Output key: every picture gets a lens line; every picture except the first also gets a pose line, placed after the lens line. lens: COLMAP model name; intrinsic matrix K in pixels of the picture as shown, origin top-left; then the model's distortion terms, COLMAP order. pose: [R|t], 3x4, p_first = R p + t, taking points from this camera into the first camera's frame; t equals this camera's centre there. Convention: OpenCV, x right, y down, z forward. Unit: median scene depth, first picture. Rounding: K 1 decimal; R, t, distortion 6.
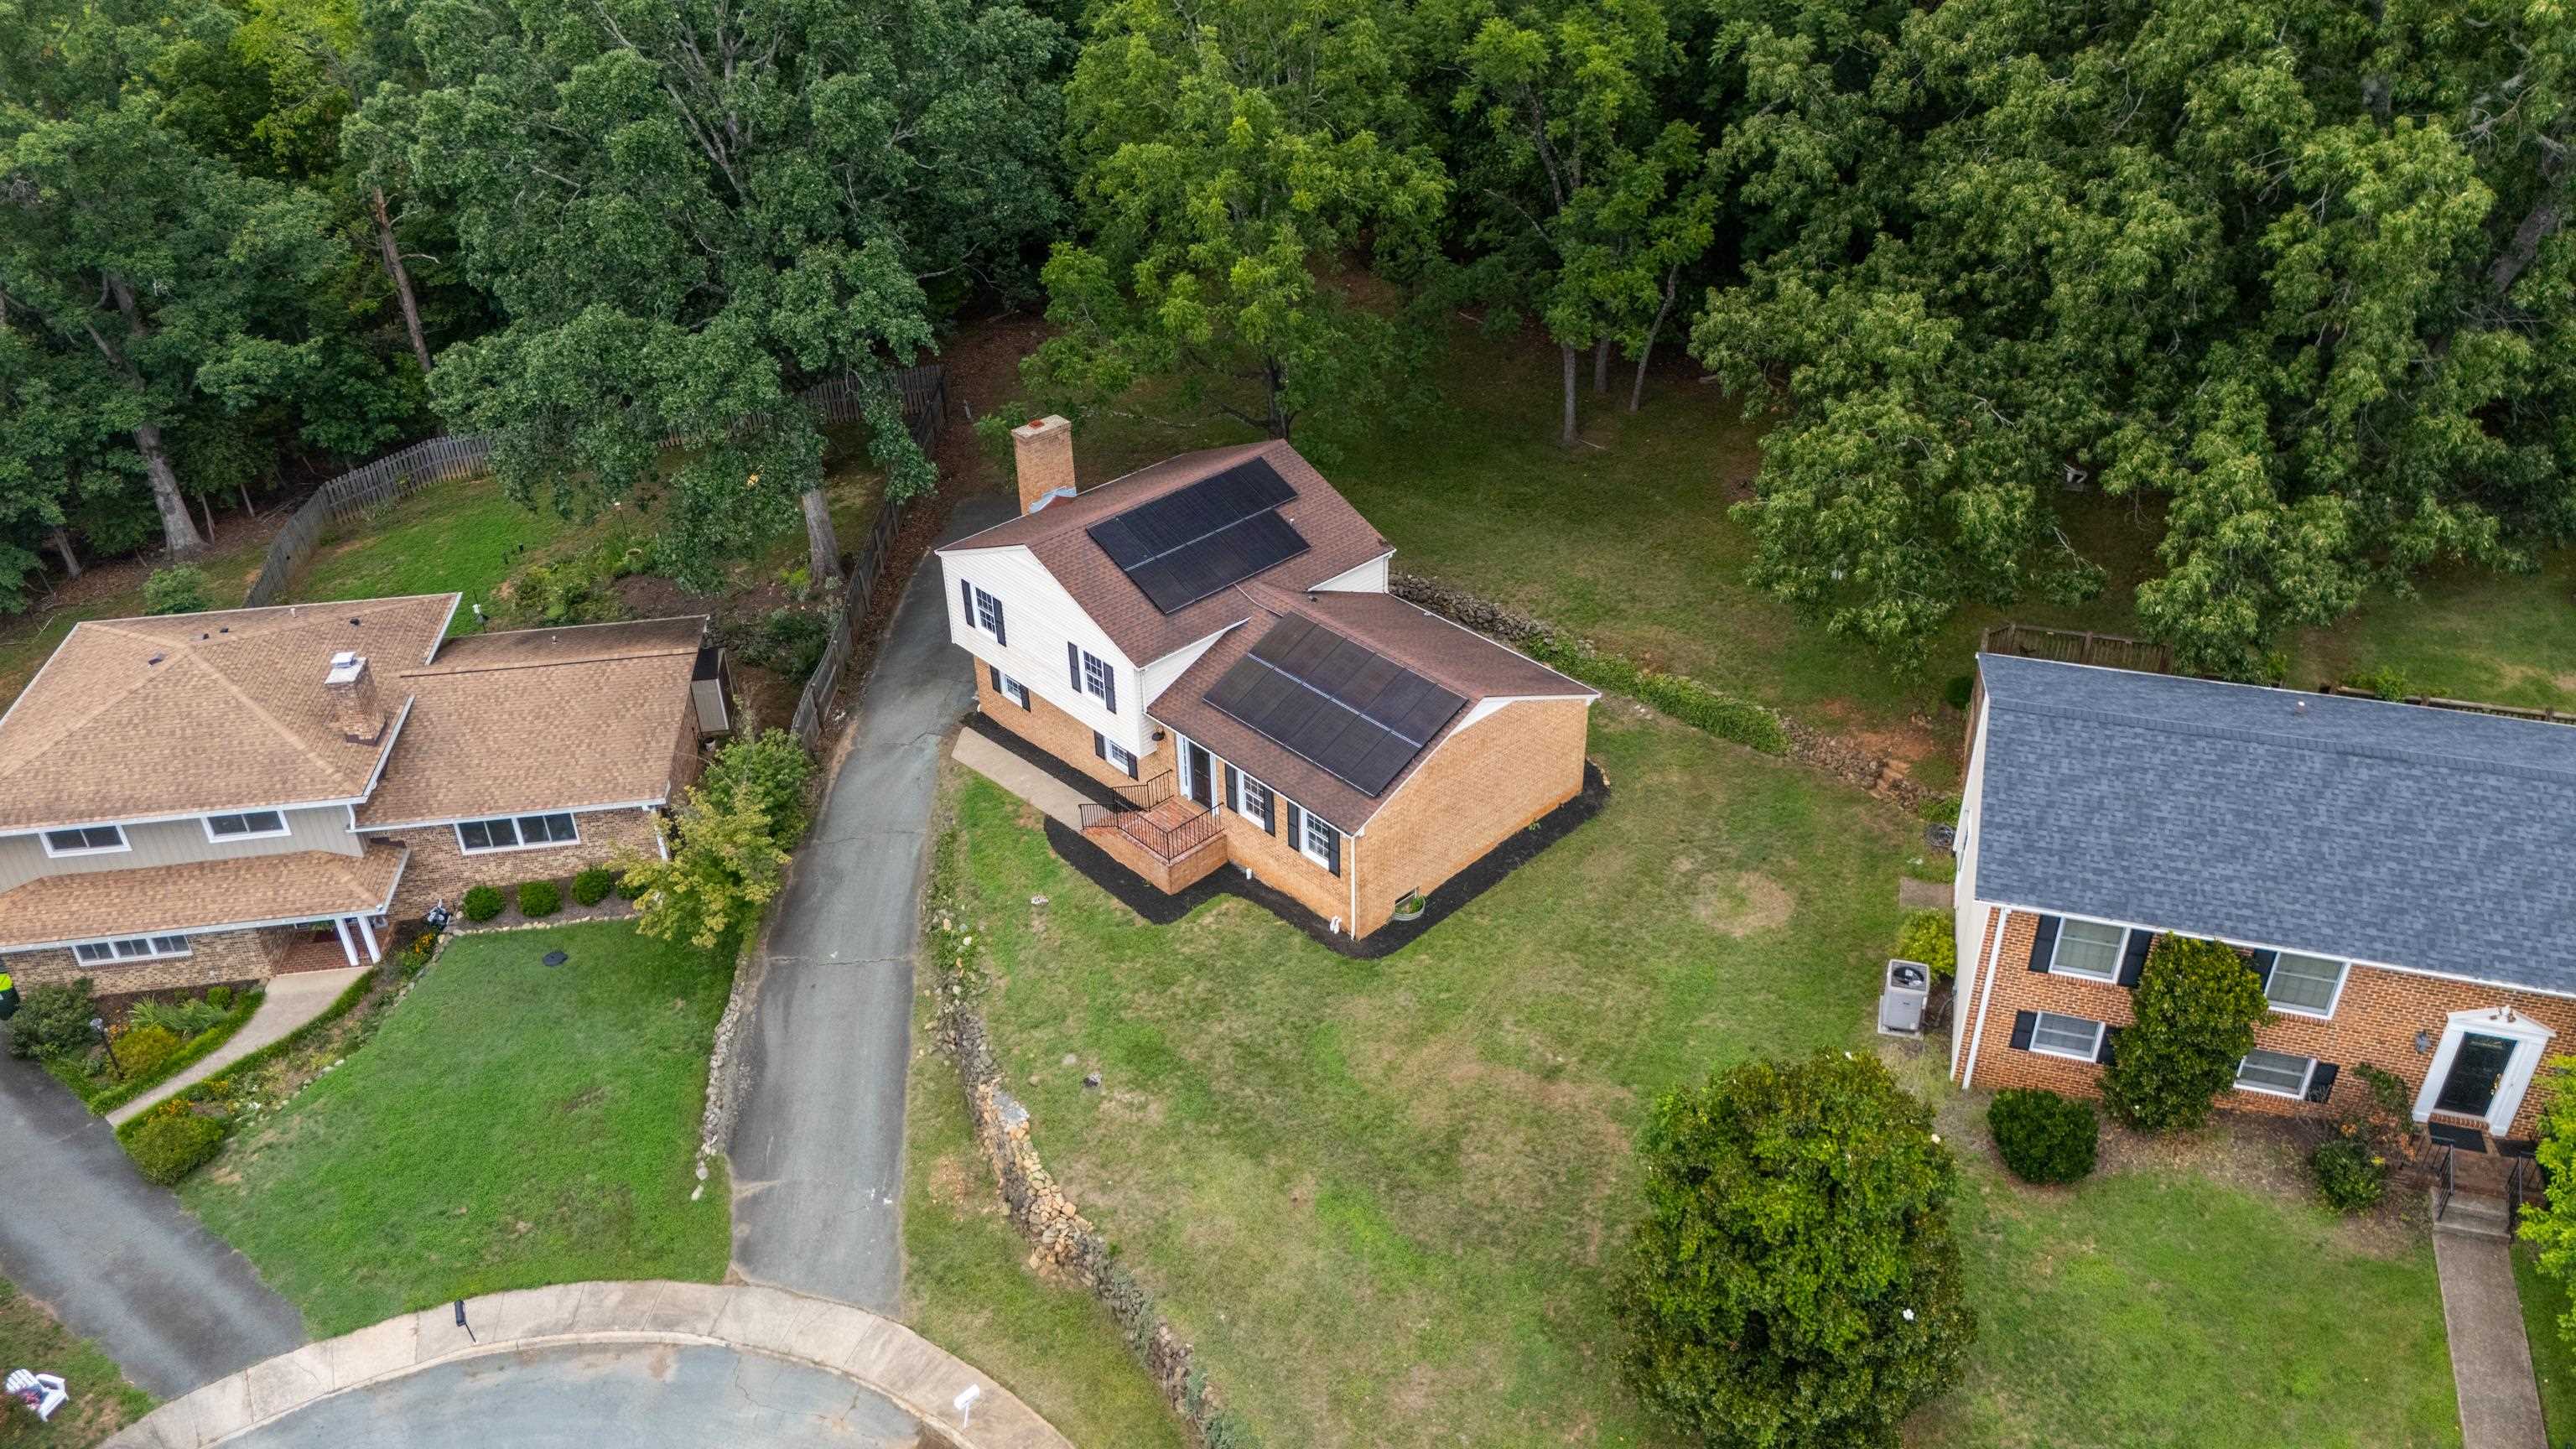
lens RADIAL K [[1887.1, 0, 1292.4], [0, 1887.1, 717.4], [0, 0, 1]] dist [0.073301, -0.082559]
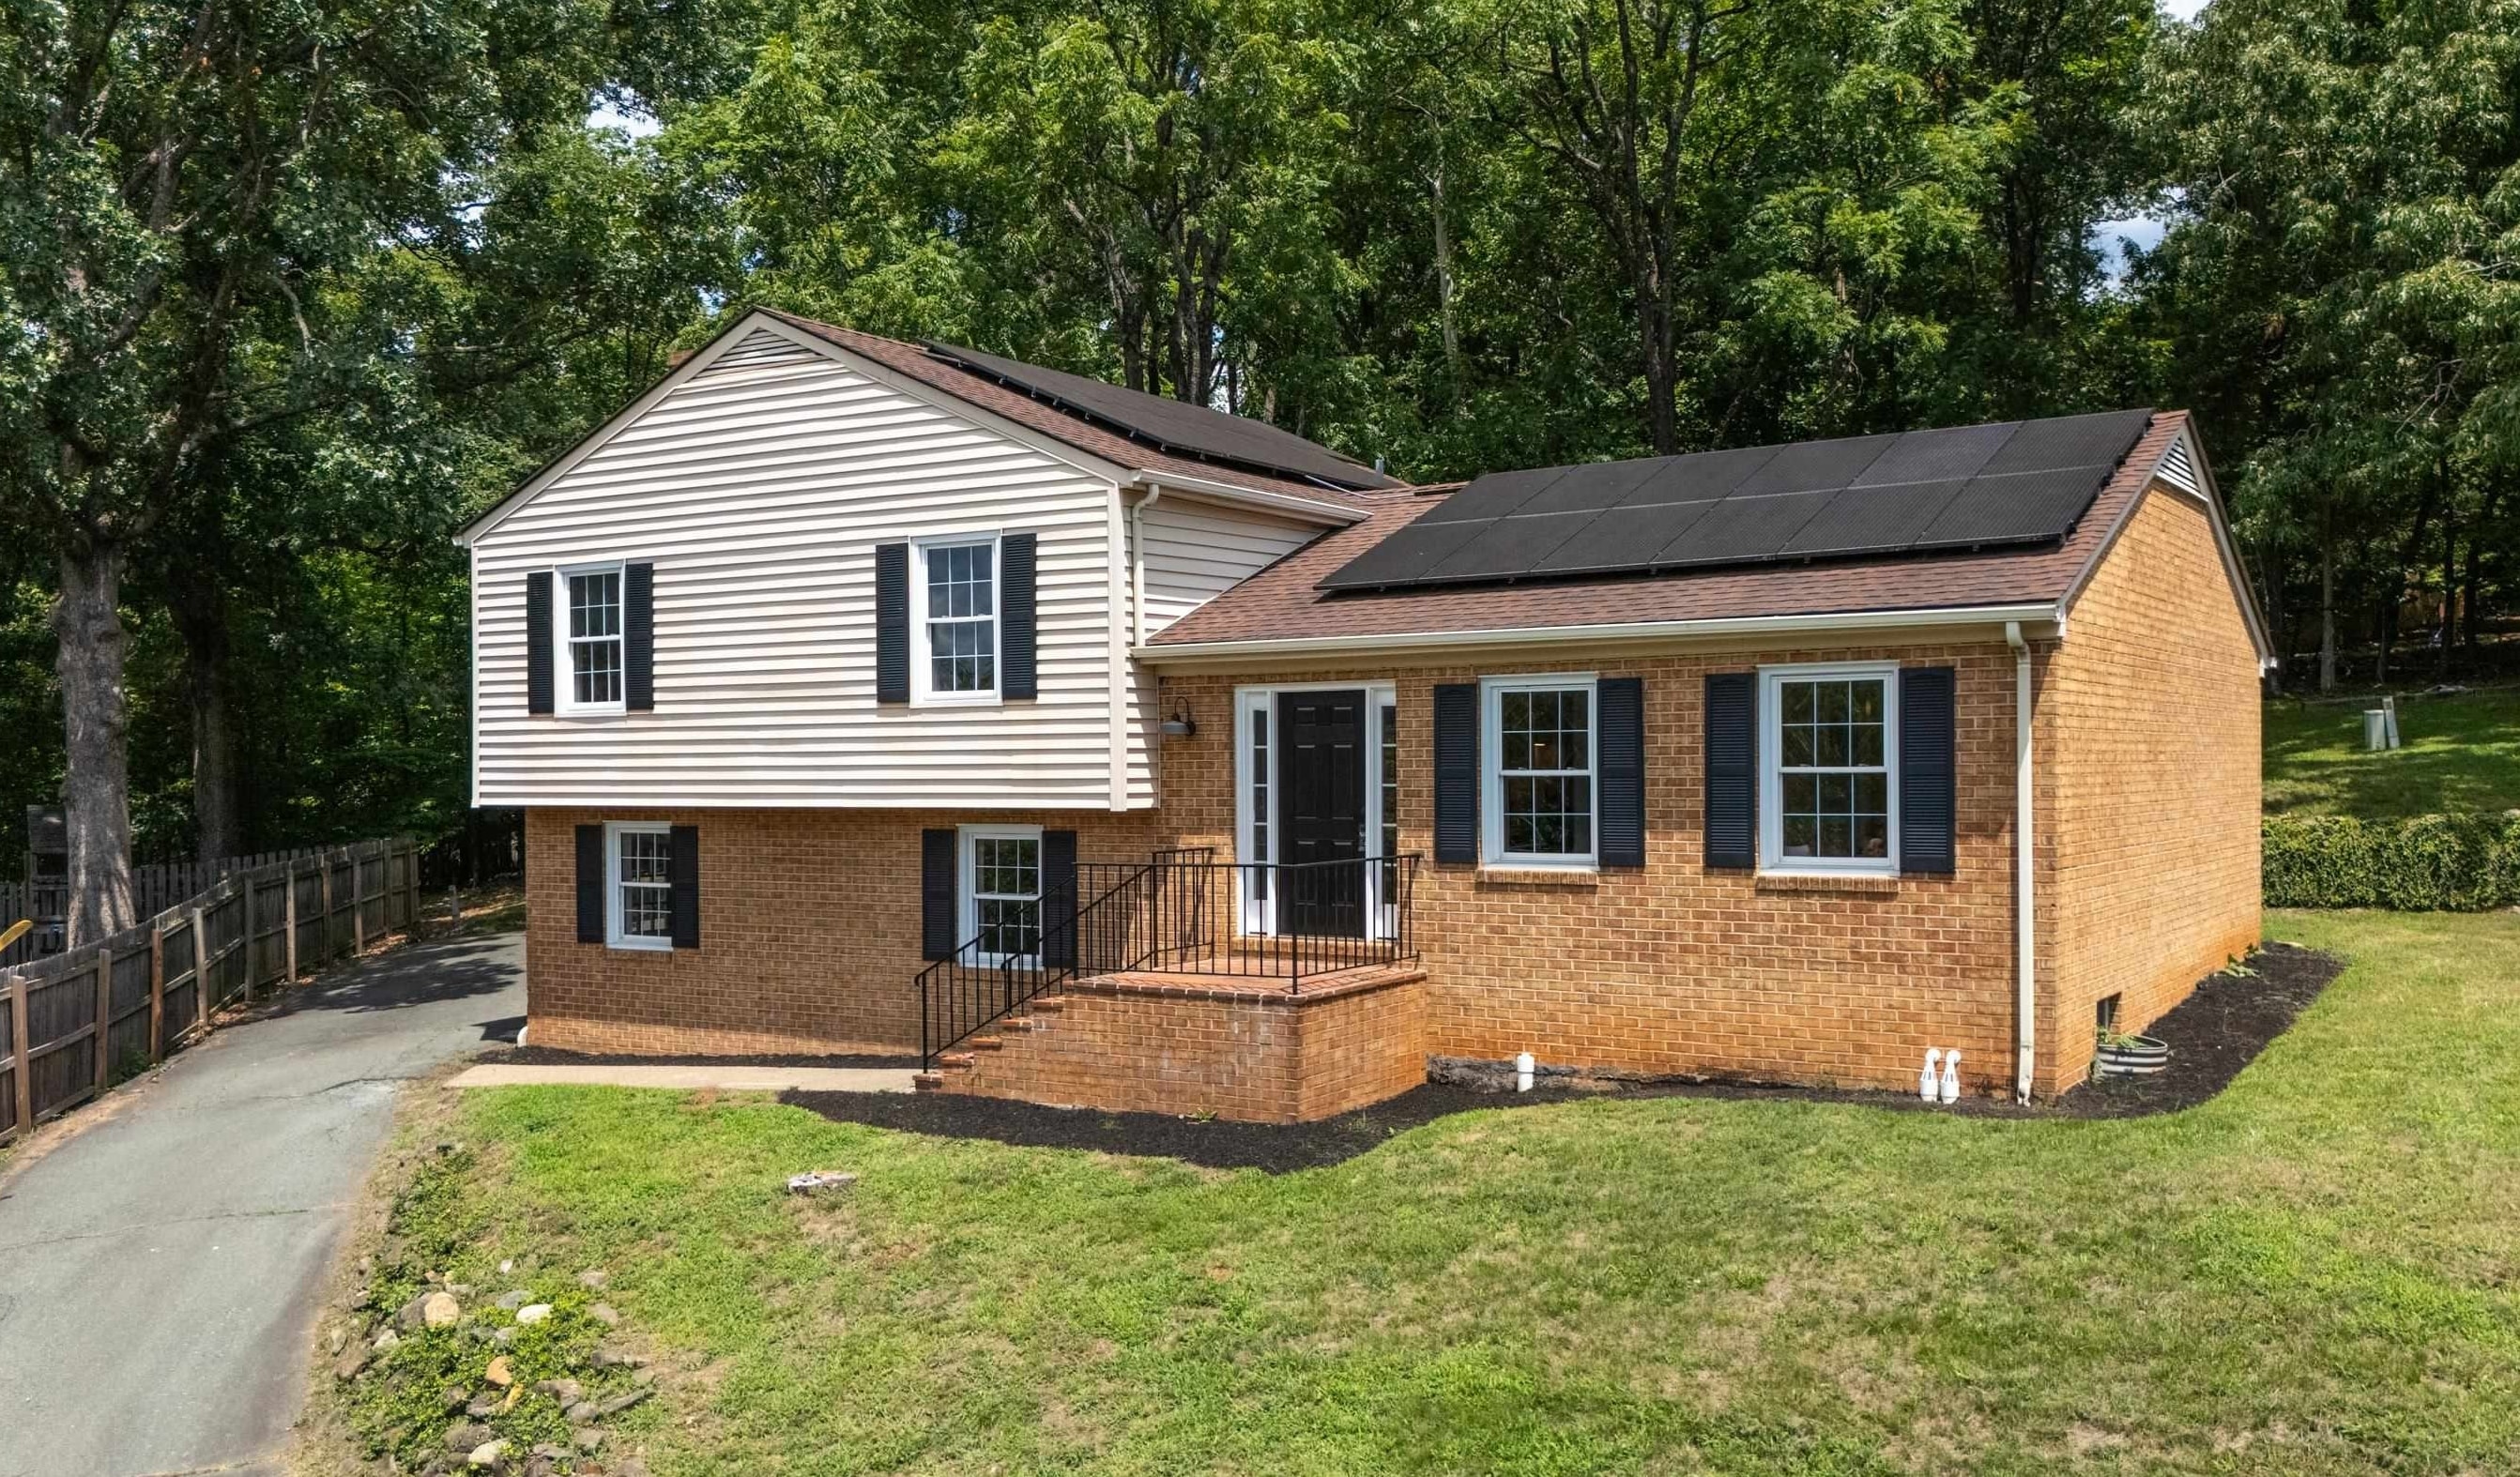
lens RADIAL K [[2109.9, 0, 1356.4], [0, 2109.9, 811.0], [0, 0, 1]] dist [0.014737, 0.001563]
pose [[0.961487, 0.013380, 0.274524, -0.153253], [0.133515, 0.850310, -0.509064, 0.230767], [-0.240242, 0.526112, 0.815776, 0.751557]]
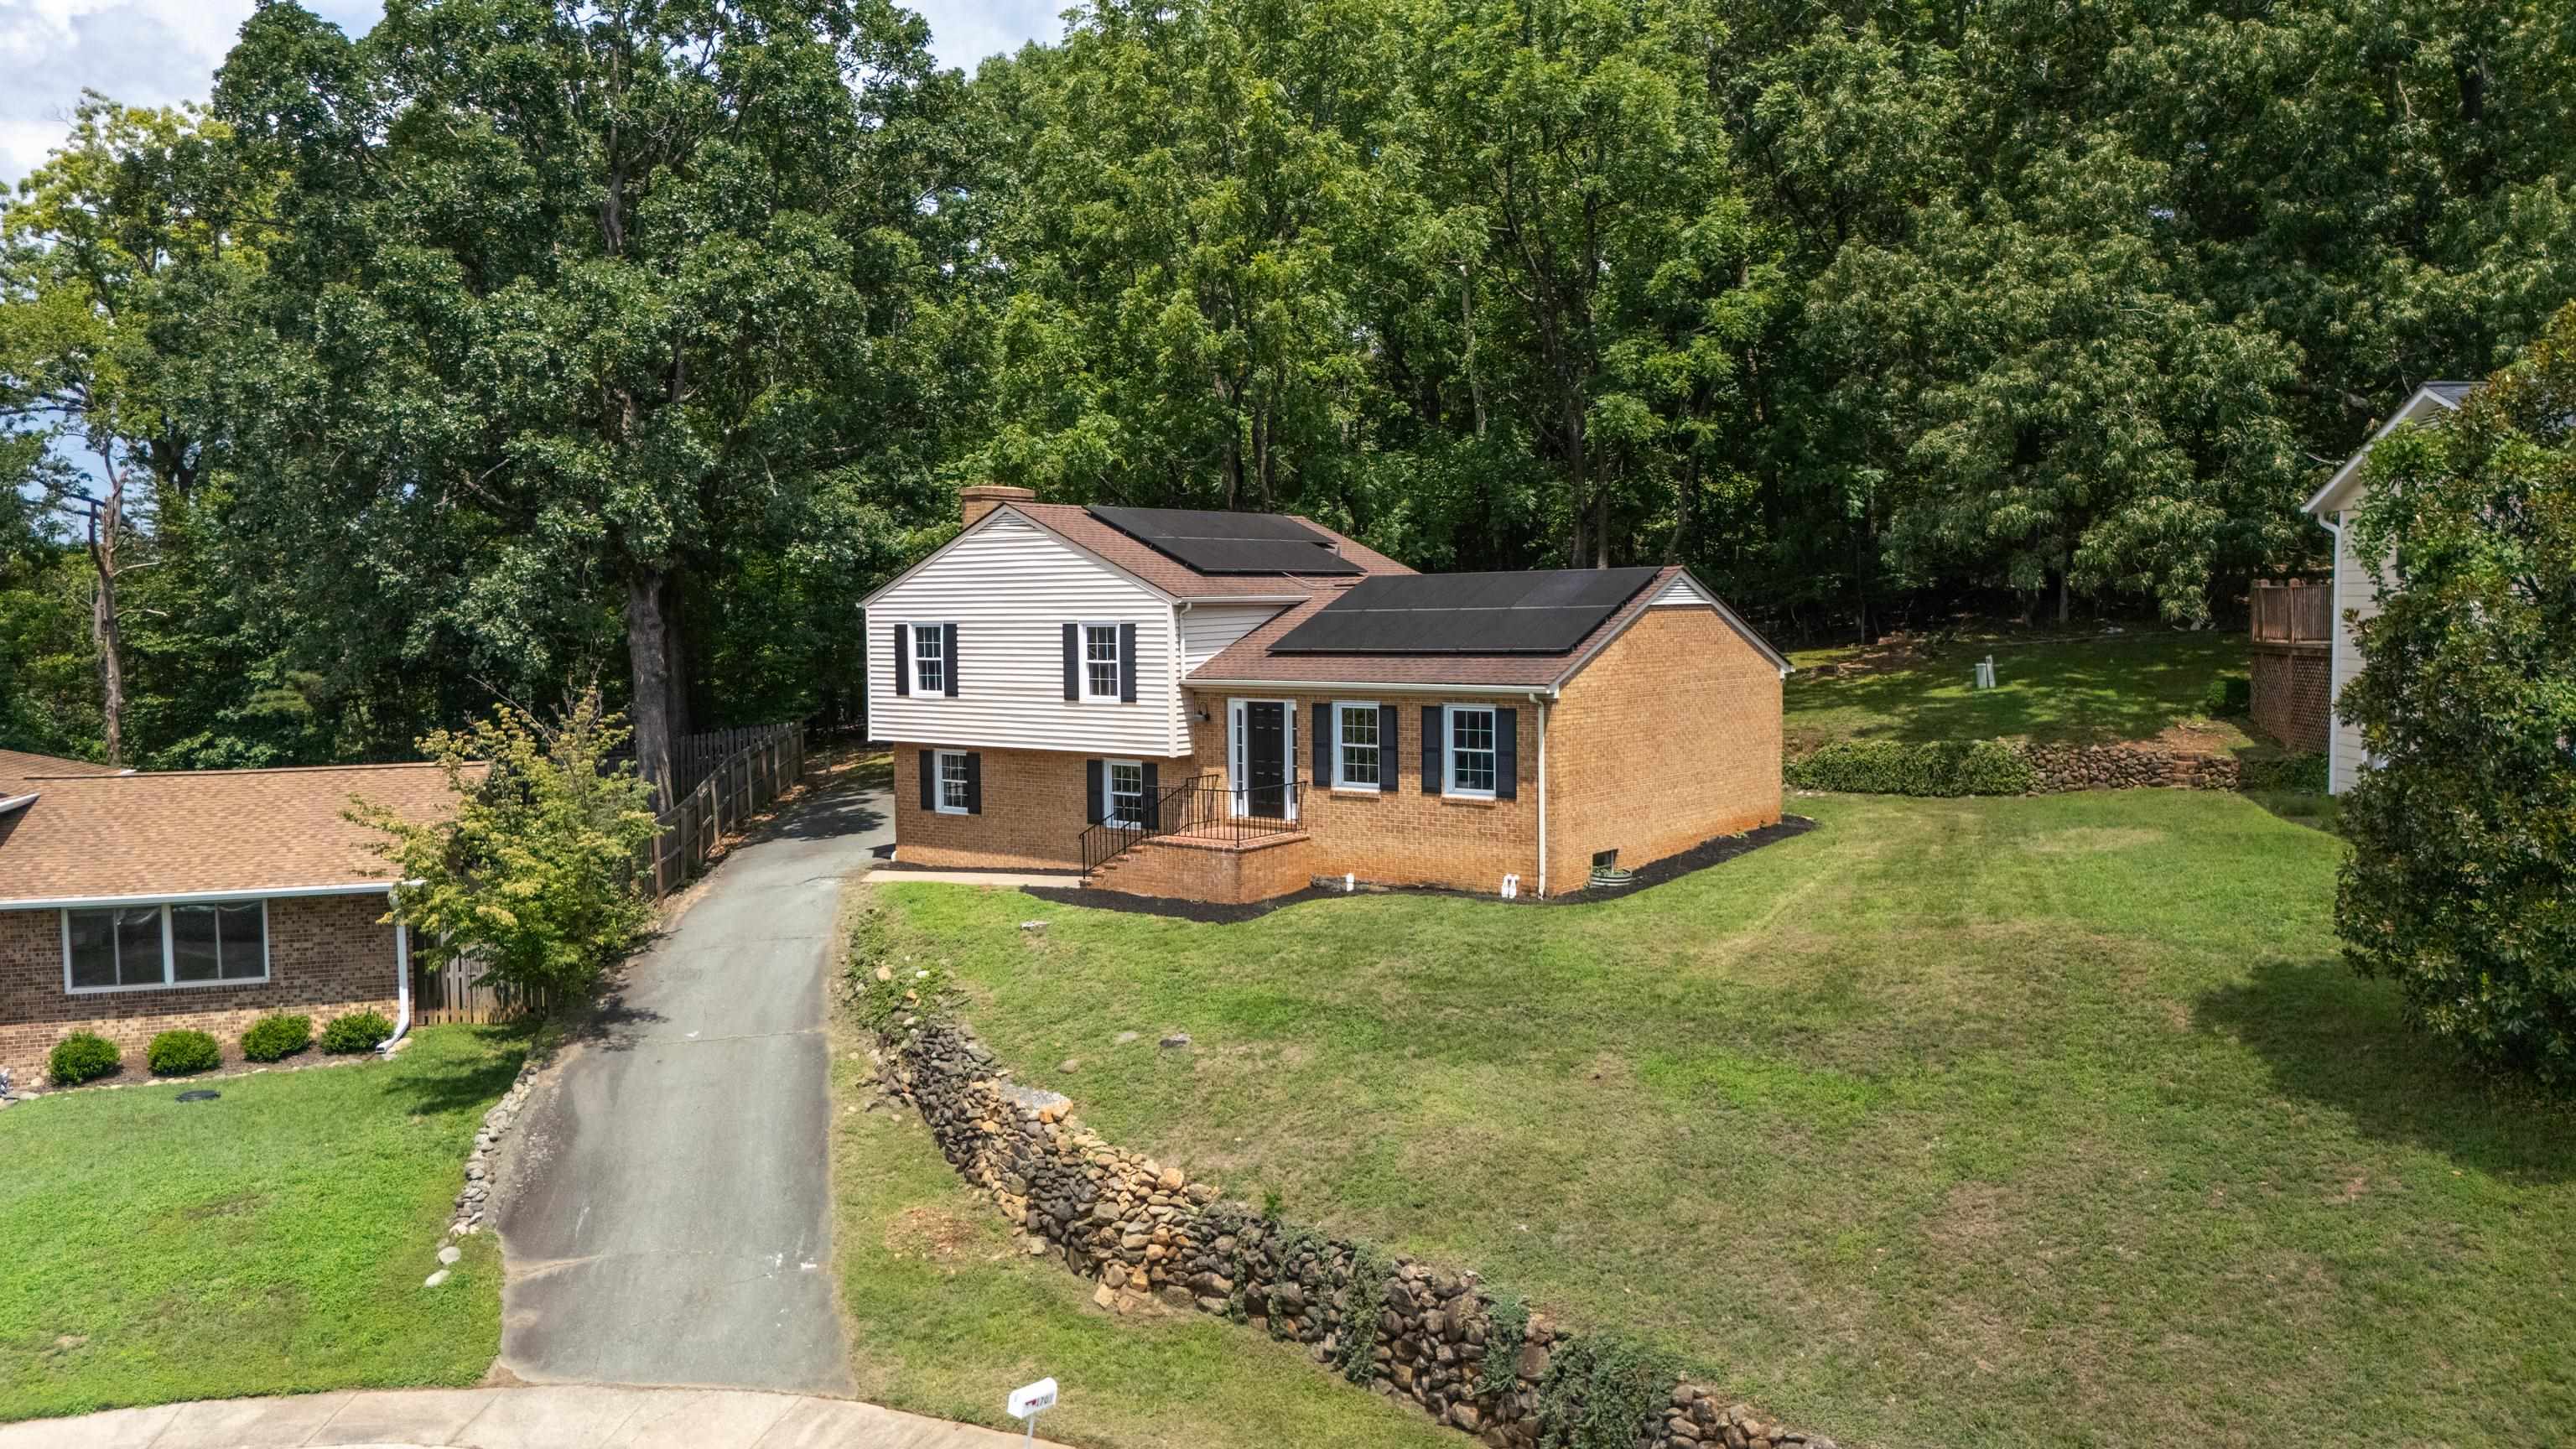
lens RADIAL K [[1887.1, 0, 1290.8], [0, 1887.1, 740.5], [0, 0, 1]] dist [0.073301, -0.082559]
pose [[0.989440, 0.000961, 0.144943, -0.150157], [0.068667, 0.877536, -0.474569, 0.377808], [-0.127649, 0.479510, 0.868203, 0.422659]]
